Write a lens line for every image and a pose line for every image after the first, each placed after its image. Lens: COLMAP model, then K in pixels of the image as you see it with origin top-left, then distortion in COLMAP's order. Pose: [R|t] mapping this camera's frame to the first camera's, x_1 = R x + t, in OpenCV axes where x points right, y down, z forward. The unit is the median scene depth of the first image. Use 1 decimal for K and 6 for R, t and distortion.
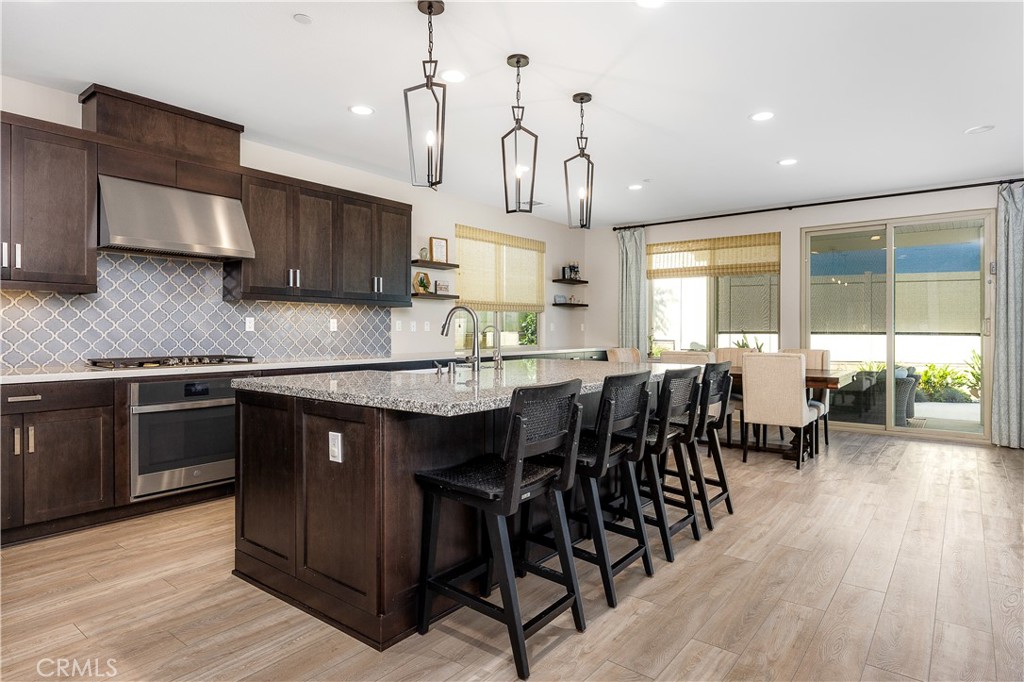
lens RADIAL K [[572.5, 0, 512.6], [0, 572.5, 335.6], [0, 0, 1]] dist [-0.003779, -0.000901]
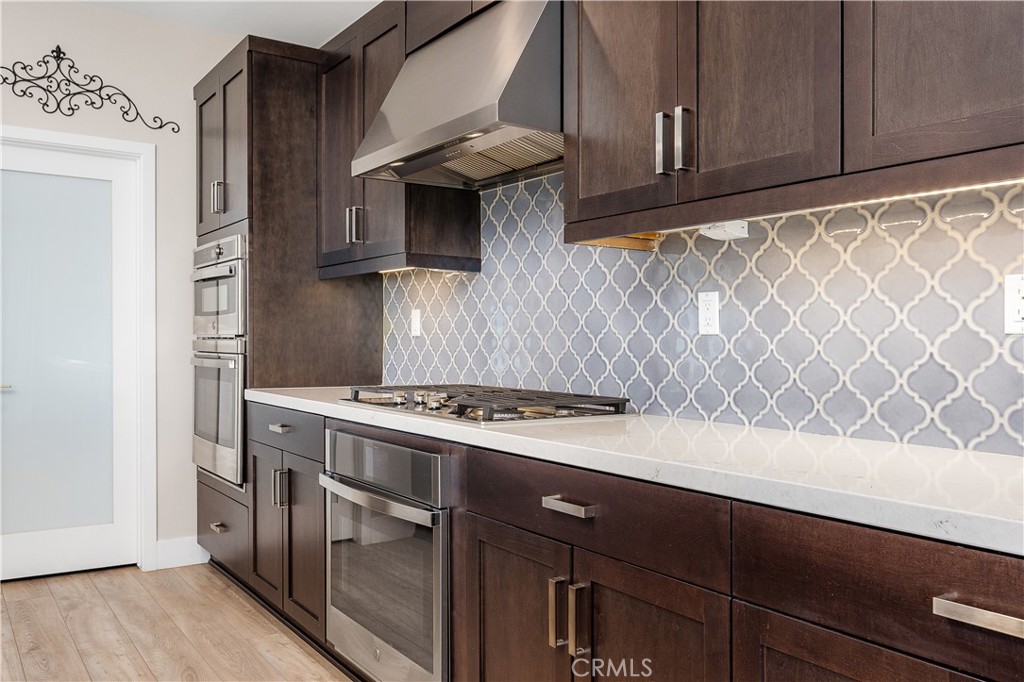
lens RADIAL K [[849.1, 0, 509.3], [0, 849.1, 342.8], [0, 0, 1]] dist [0.005122, -0.006773]
pose [[-0.303926, 0.000090, -0.952696, 0.047381], [-0.014673, 0.999881, 0.004776, -0.004912], [0.952583, 0.015430, -0.303889, 1.382726]]
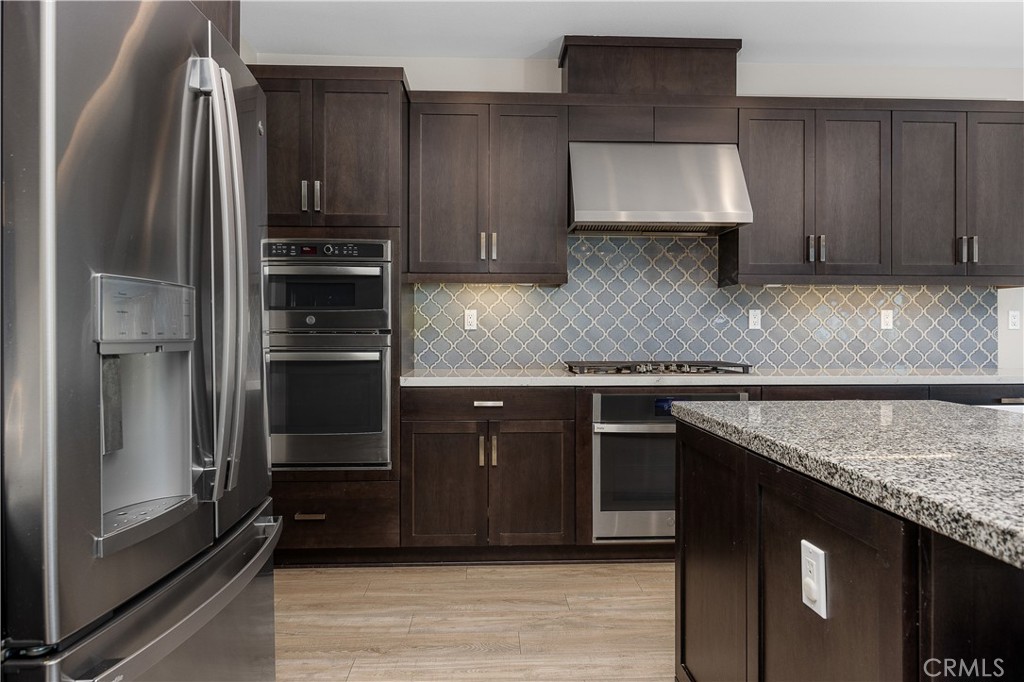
lens RADIAL K [[658.7, 0, 510.1], [0, 658.7, 332.7], [0, 0, 1]] dist [-0.007347, 0.005270]
pose [[0.653085, -0.001604, -0.757283, -0.048269], [-0.005712, 0.999959, -0.007044, 0.005625], [0.757263, 0.008926, 0.653049, 0.307960]]
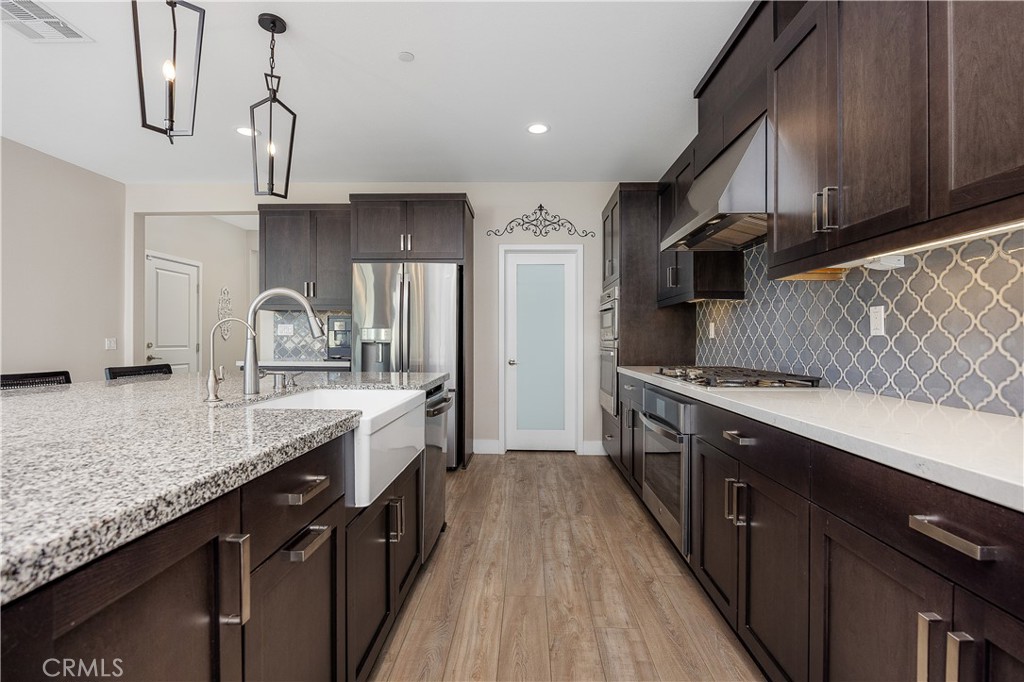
lens RADIAL K [[473.2, 0, 510.0], [0, 473.2, 344.7], [0, 0, 1]] dist [-0.019948, 0.000052]
pose [[-0.804922, 0.004854, -0.593361, 0.021355], [-0.005186, 0.999871, 0.015214, -0.005665], [0.593358, 0.015324, -0.804793, 1.505822]]
